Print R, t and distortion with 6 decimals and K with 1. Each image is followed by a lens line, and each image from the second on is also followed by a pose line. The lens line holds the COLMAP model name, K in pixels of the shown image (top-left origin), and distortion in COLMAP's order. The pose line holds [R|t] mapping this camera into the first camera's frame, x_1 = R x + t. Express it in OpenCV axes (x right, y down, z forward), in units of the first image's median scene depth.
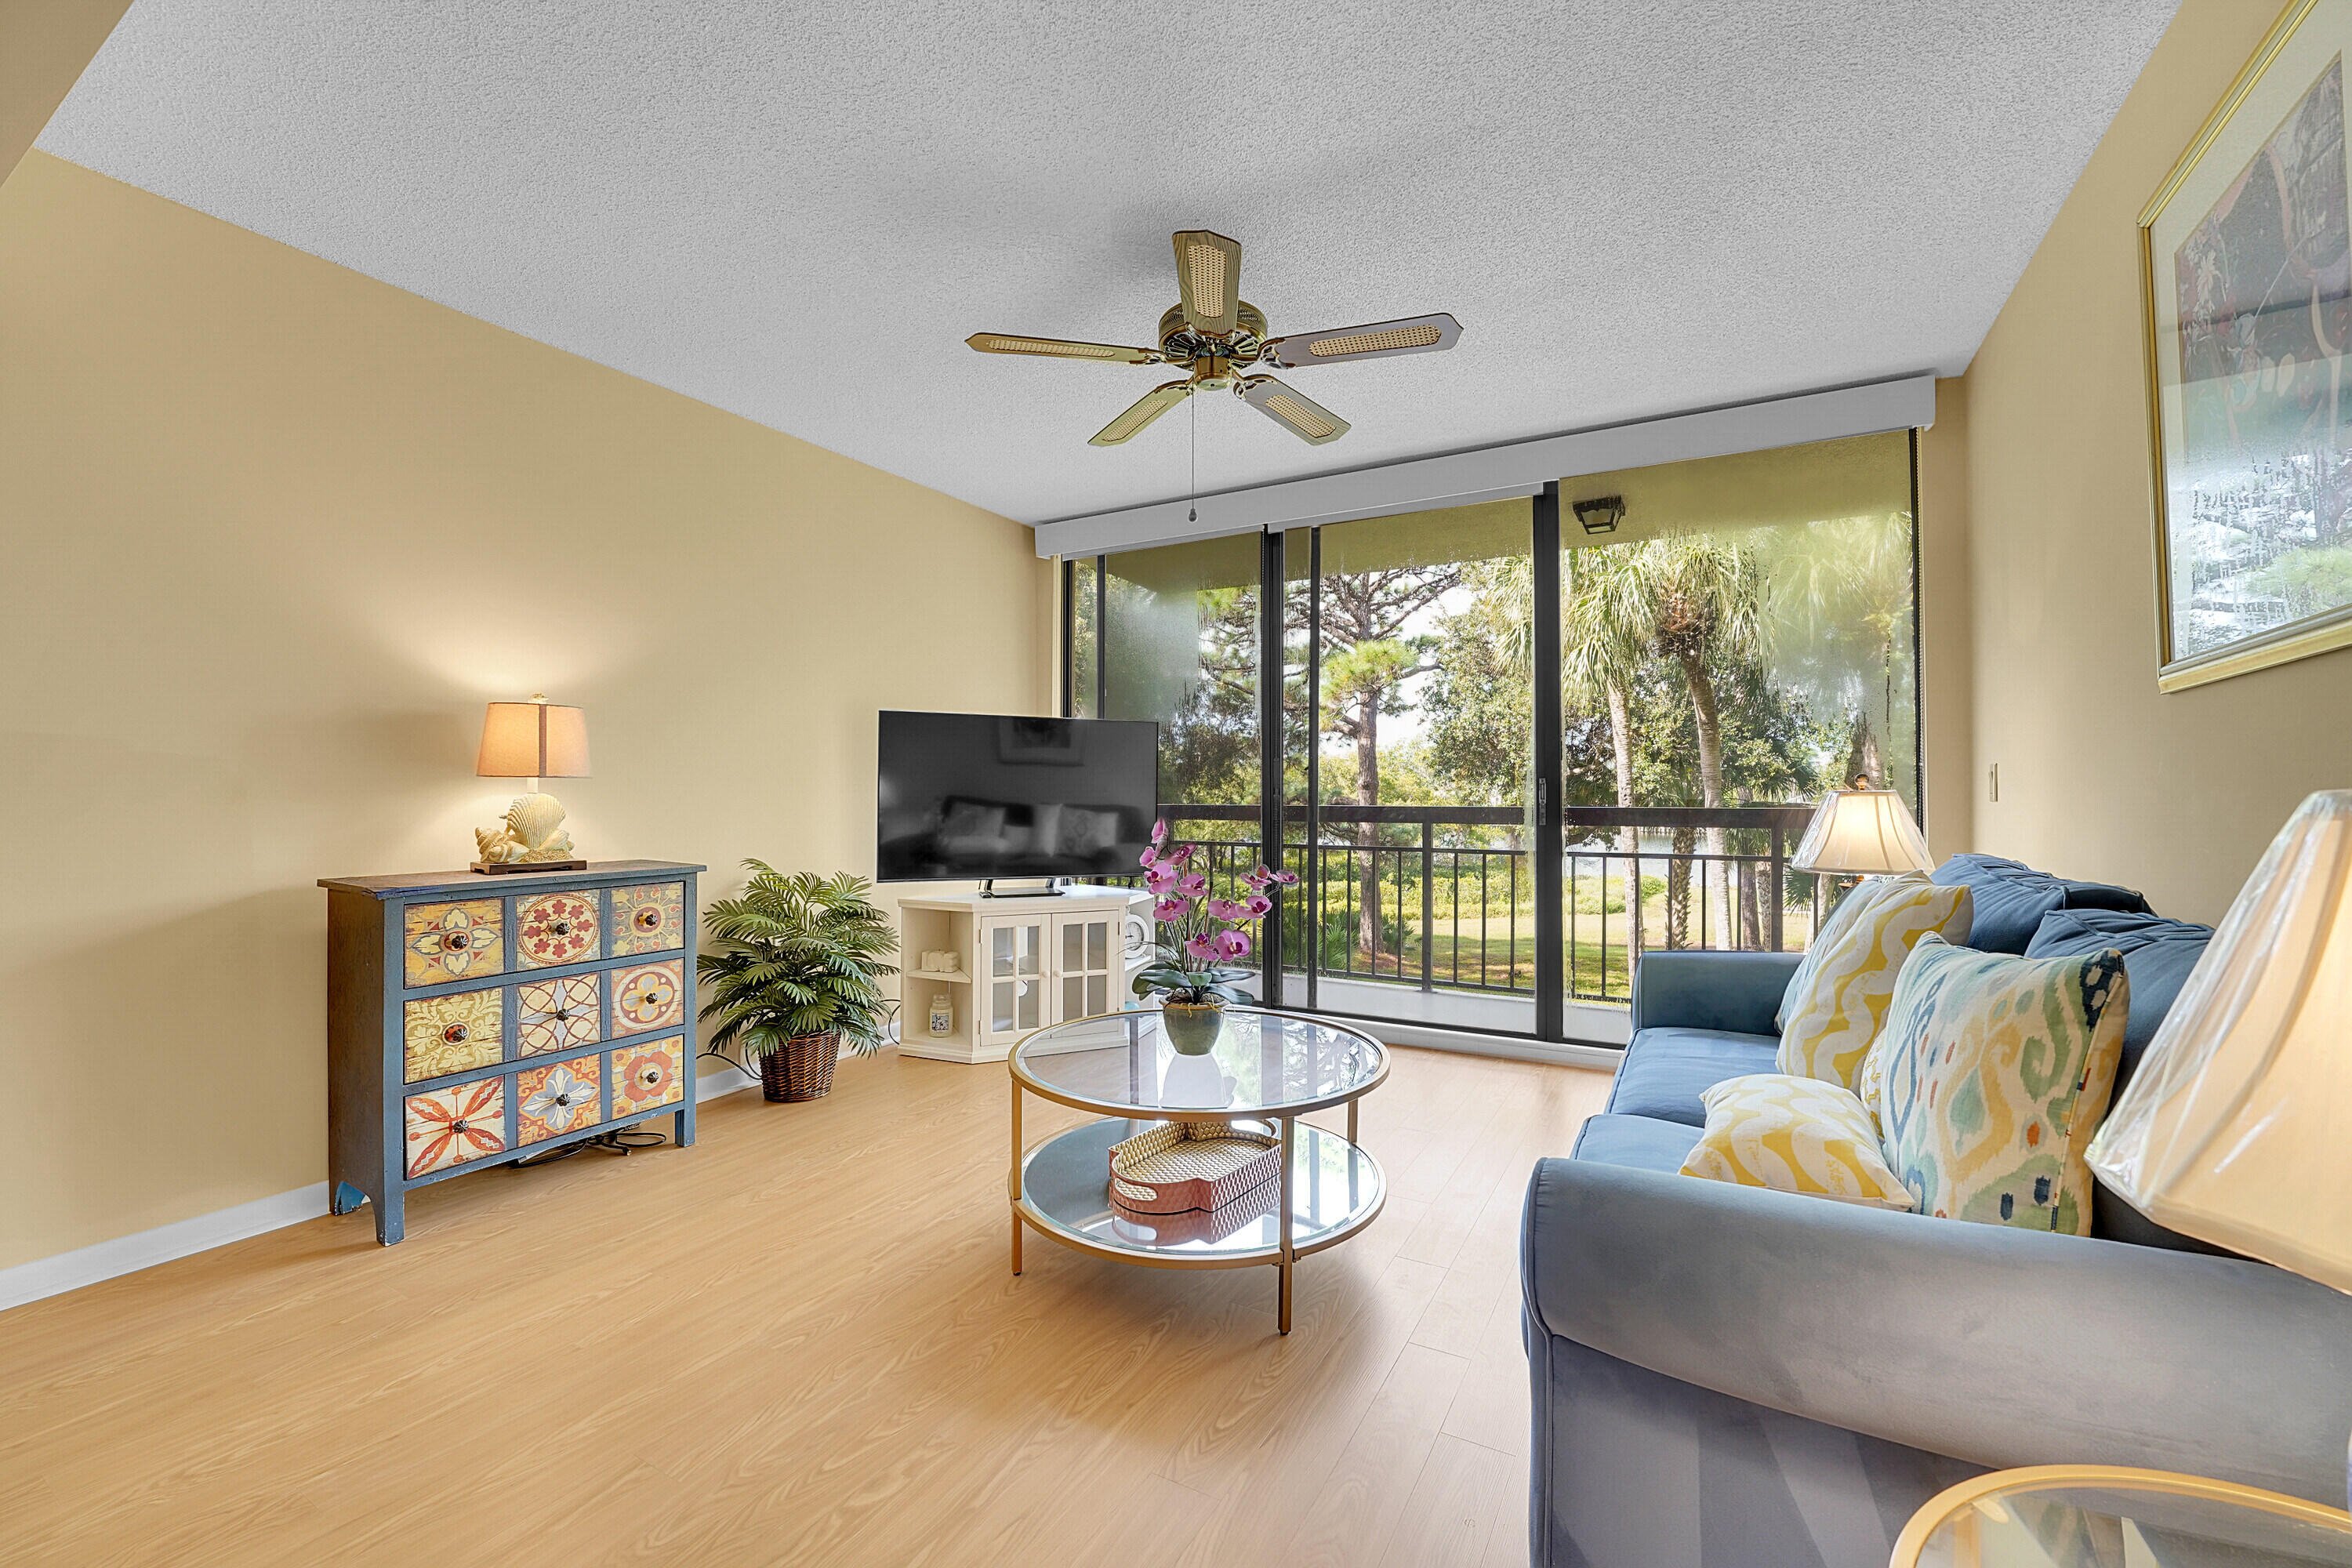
lens RADIAL K [[955.7, 0, 1174.5], [0, 955.7, 793.1], [0, 0, 1]] dist [-0.031611, 0.004304]
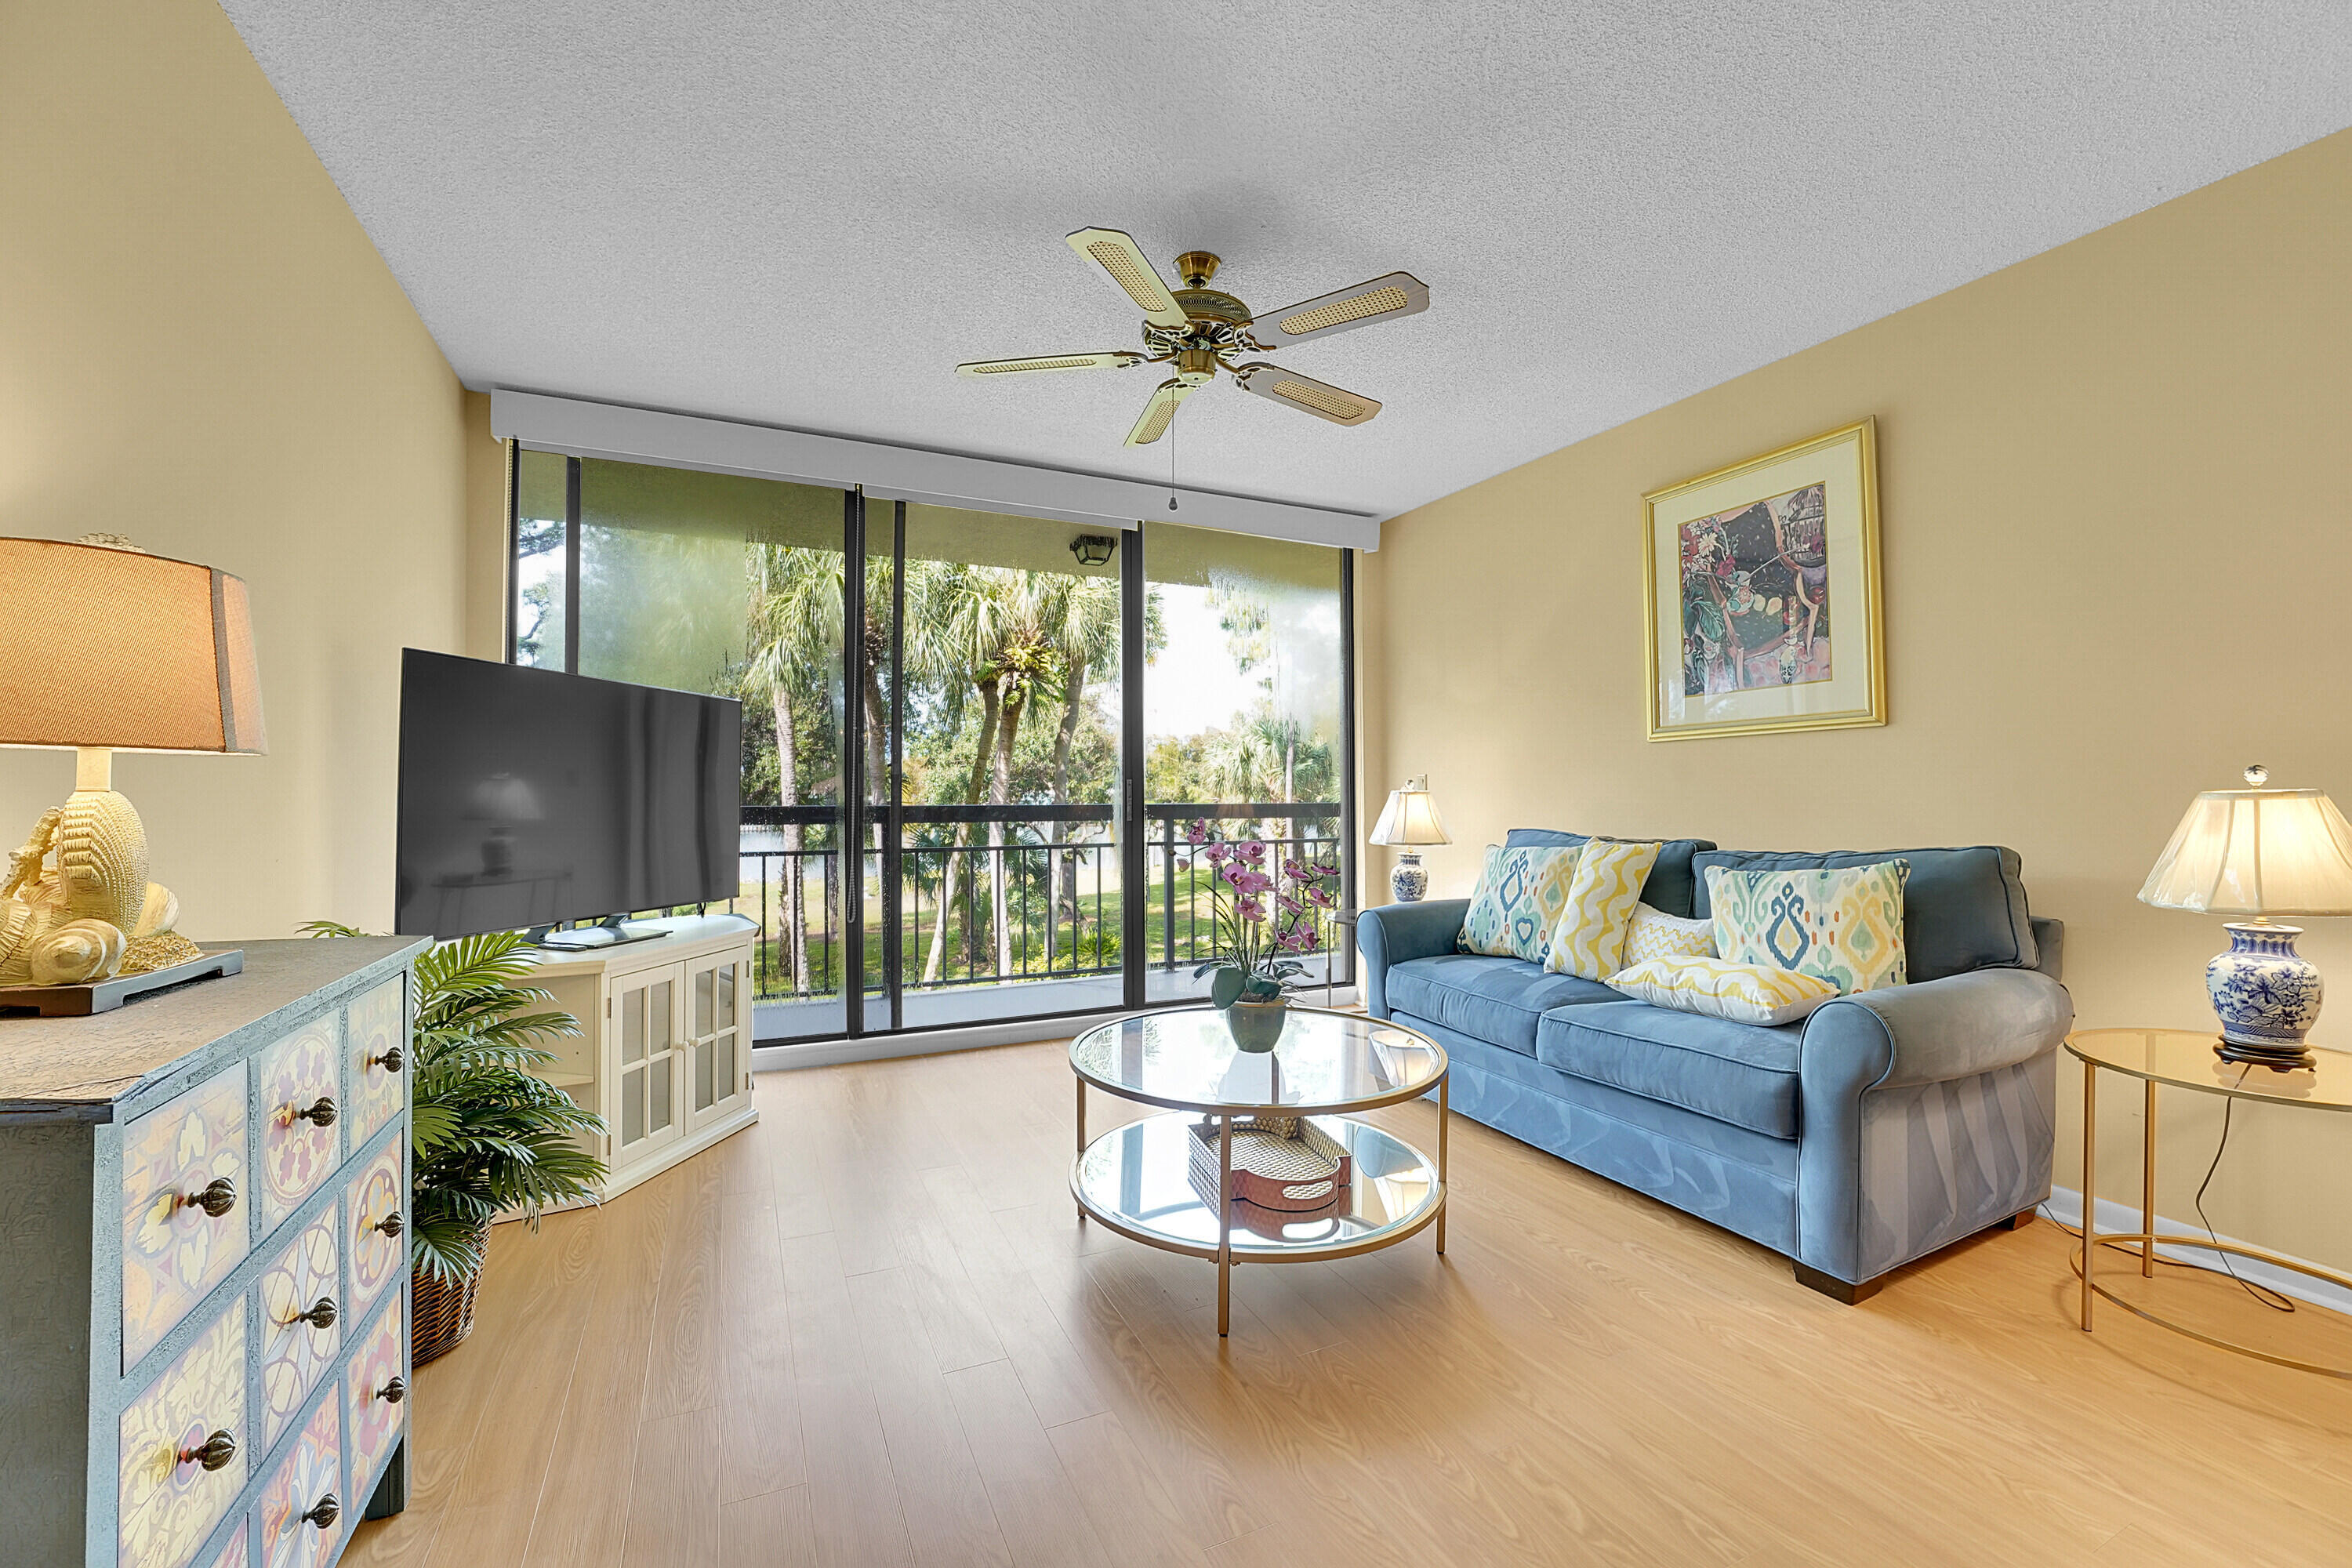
lens RADIAL K [[955.7, 0, 1174.5], [0, 955.7, 793.1], [0, 0, 1]] dist [-0.031611, 0.004304]
pose [[0.573387, 0.000886, 0.819284, -0.515355], [-0.001159, 0.999999, -0.000270, 0.001228], [-0.819284, -0.000794, 0.573387, 0.297424]]
